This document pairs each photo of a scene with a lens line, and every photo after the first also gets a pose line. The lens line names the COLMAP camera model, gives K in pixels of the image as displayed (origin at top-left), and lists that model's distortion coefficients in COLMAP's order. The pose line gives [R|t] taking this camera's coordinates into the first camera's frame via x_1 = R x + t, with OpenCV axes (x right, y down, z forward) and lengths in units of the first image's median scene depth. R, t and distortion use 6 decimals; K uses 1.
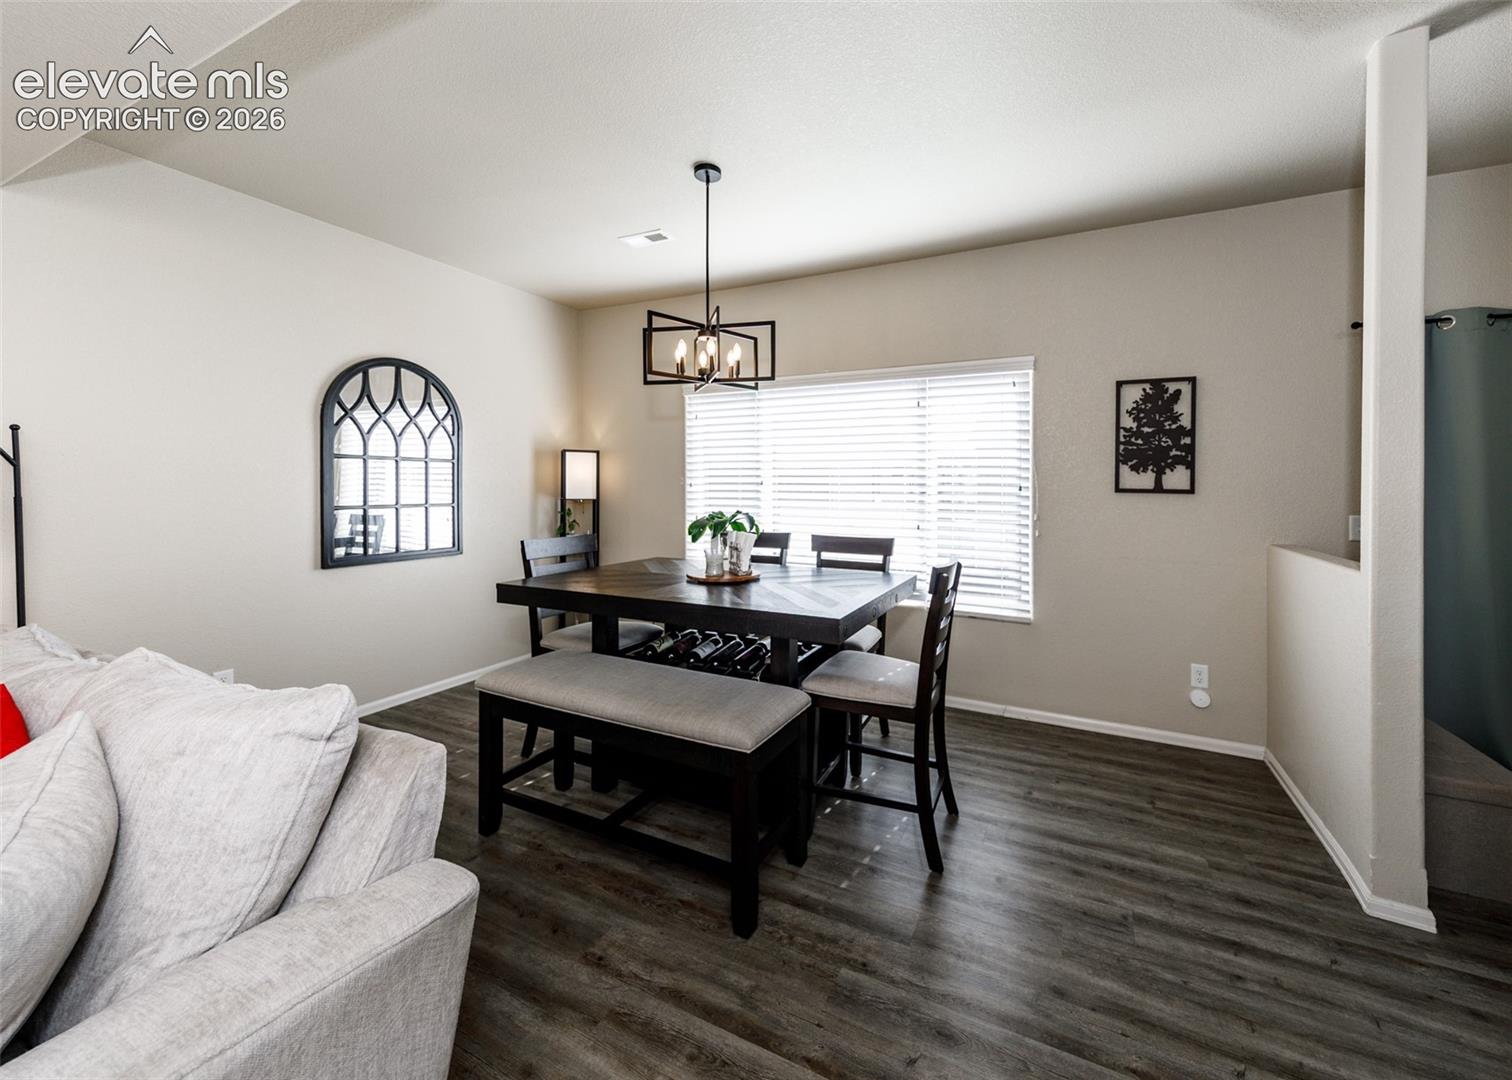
lens RADIAL K [[580.5, 0, 799.6], [0, 580.5, 496.6], [0, 0, 1]] dist [0.010666, -0.001835]
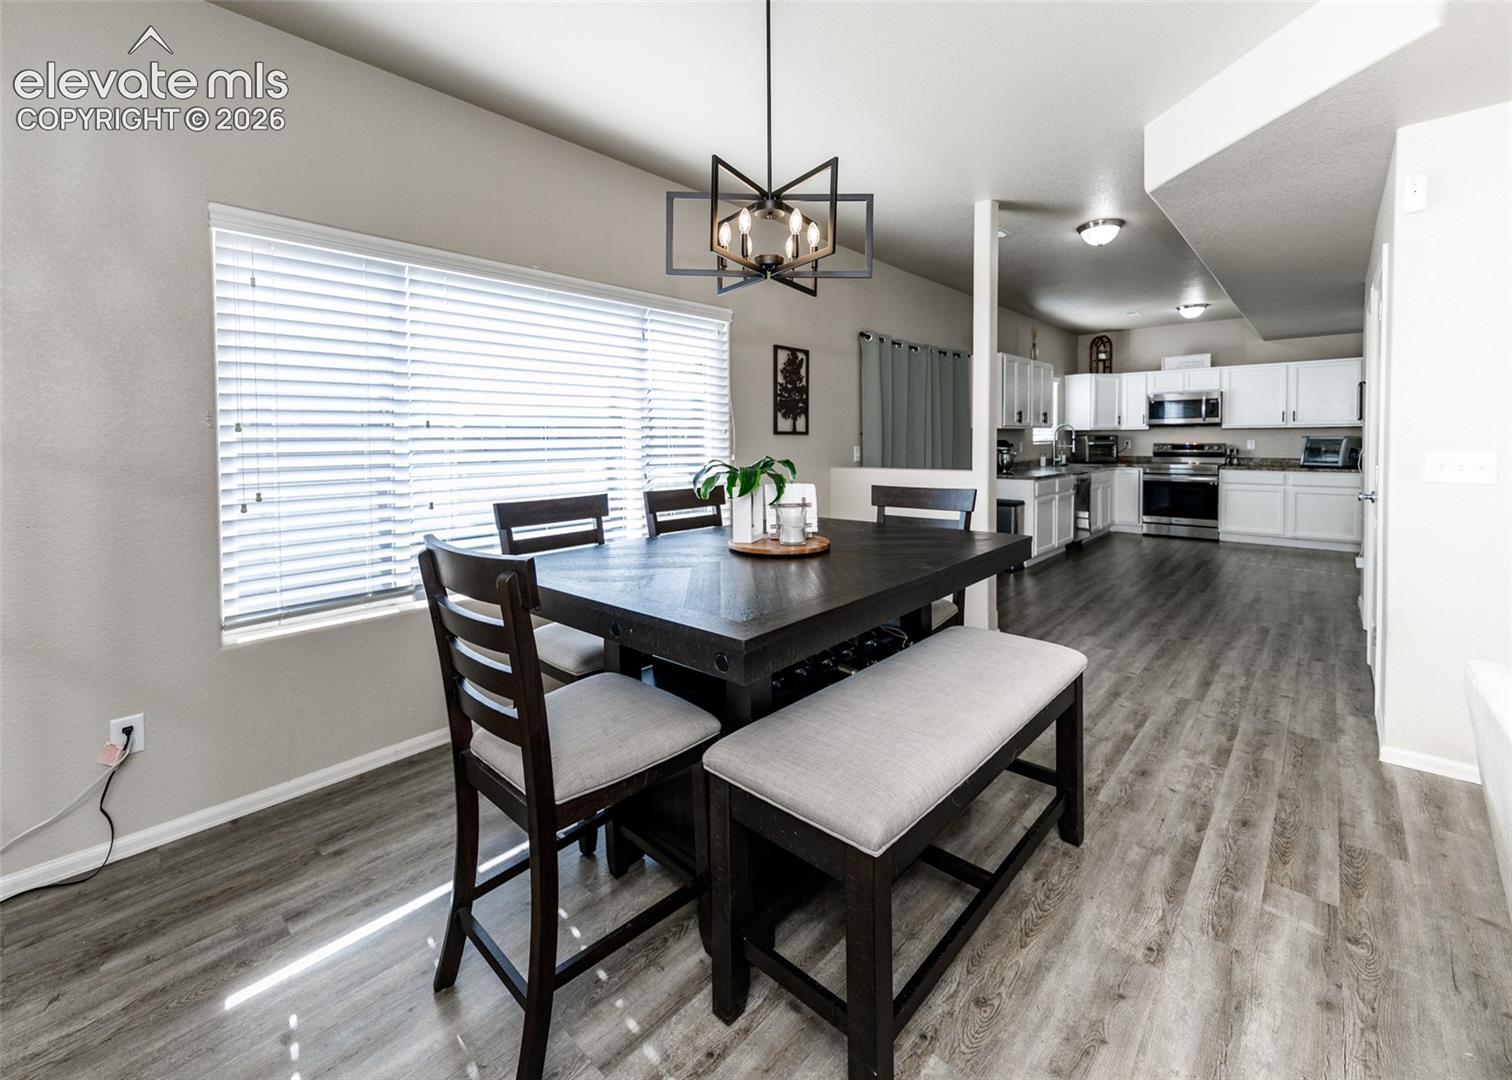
lens RADIAL K [[604.7, 0, 736.4], [0, 604.7, 459.4], [0, 0, 1]] dist [0.004572, -0.000197]
pose [[0.333629, -0.041346, 0.941797, -0.921054], [0.025963, 0.999062, 0.034663, -0.001561], [-0.942347, 0.012888, 0.334389, 0.844074]]
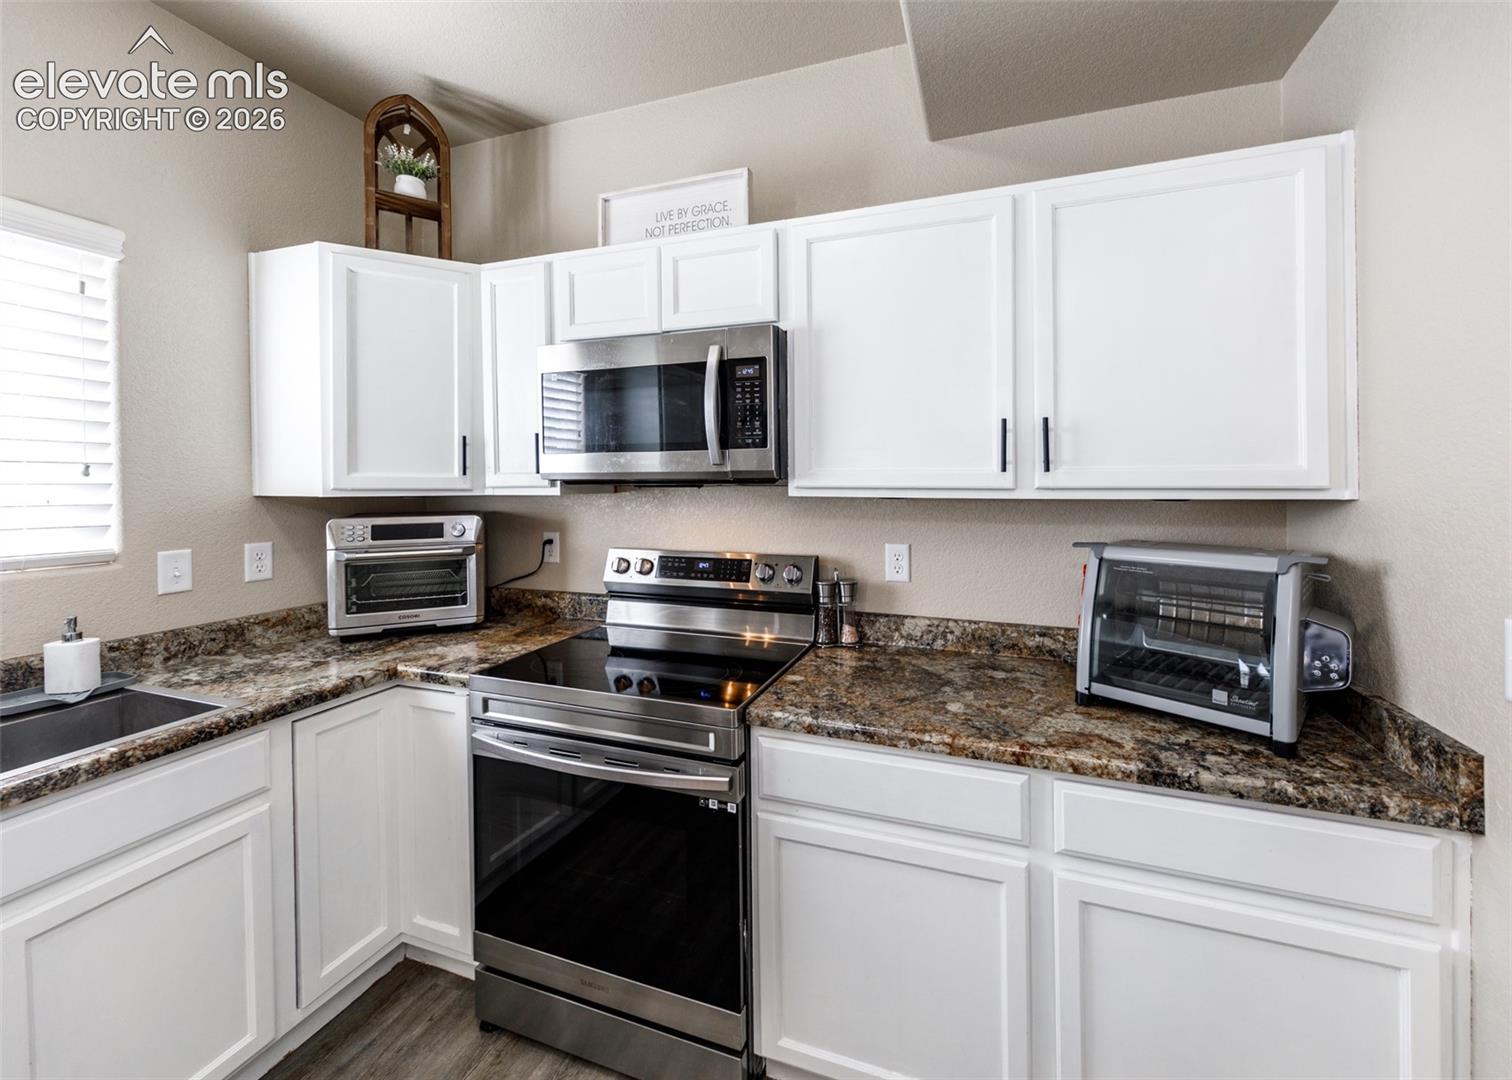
lens RADIAL K [[593.8, 0, 822.8], [0, 593.8, 480.5], [0, 0, 1]] dist [0.001544, -0.000340]
pose [[-0.167194, -0.009273, 0.985880, 2.145632], [0.020263, 0.999712, 0.012839, -0.014845], [-0.985716, 0.022123, -0.166958, -0.378506]]
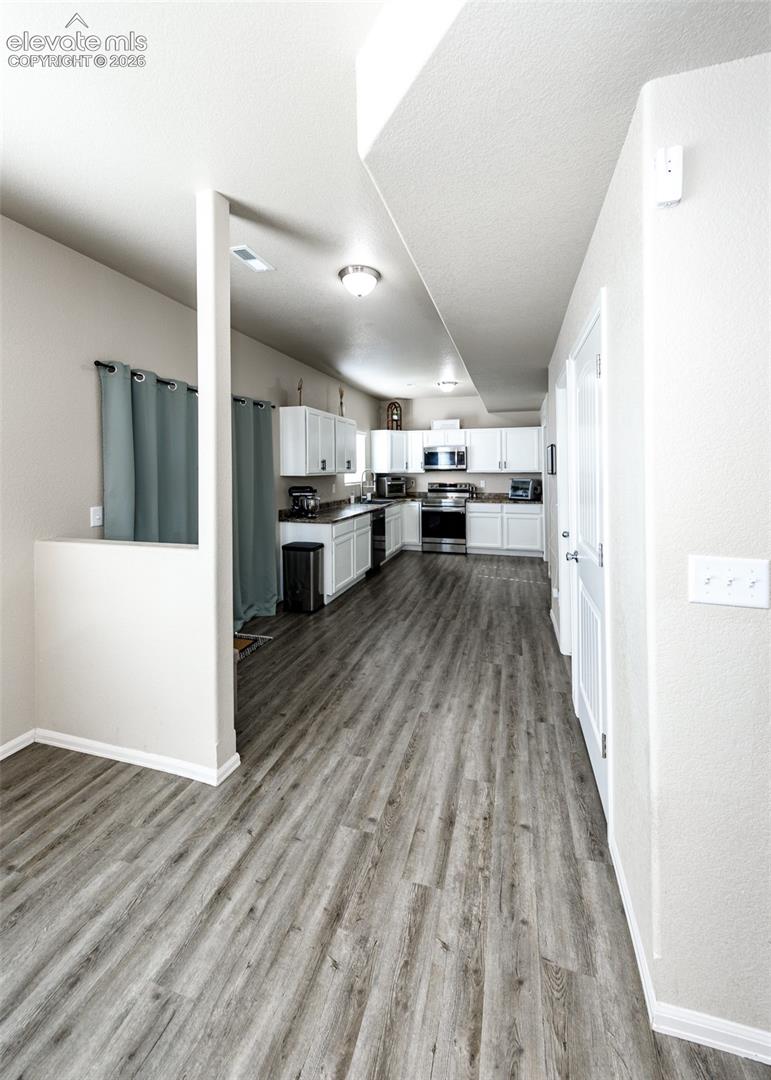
lens RADIAL K [[414.6, 0, 393.7], [0, 414.6, 482.2], [0, 0, 1]] dist [0.010666, -0.001835]
pose [[-0.153830, -0.037838, 0.987373, -0.073459], [0.023135, 0.998855, 0.041883, -0.057746], [-0.987826, 0.029286, -0.152779, 0.532058]]
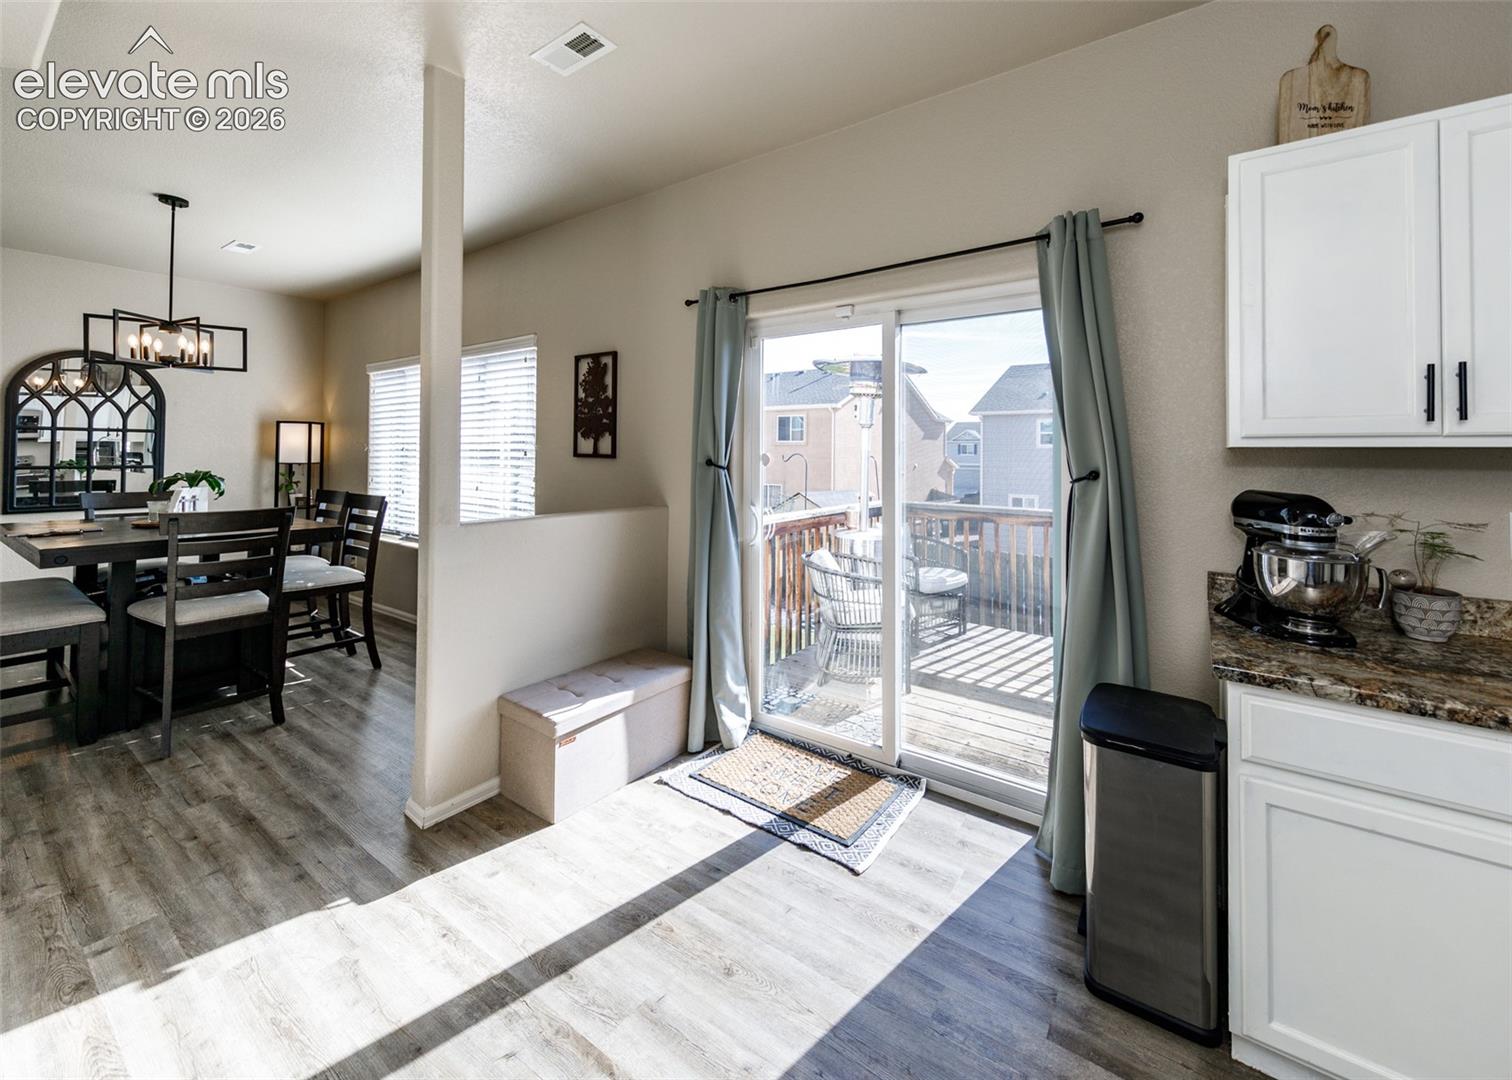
lens RADIAL K [[593.8, 0, 785.4], [0, 593.8, 453.2], [0, 0, 1]] dist [0.001544, -0.000340]
pose [[0.988741, 0.000607, -0.149633, 1.435037], [-0.003064, 0.999864, -0.016192, 0.003130], [0.149603, 0.016469, 0.988609, -0.061175]]
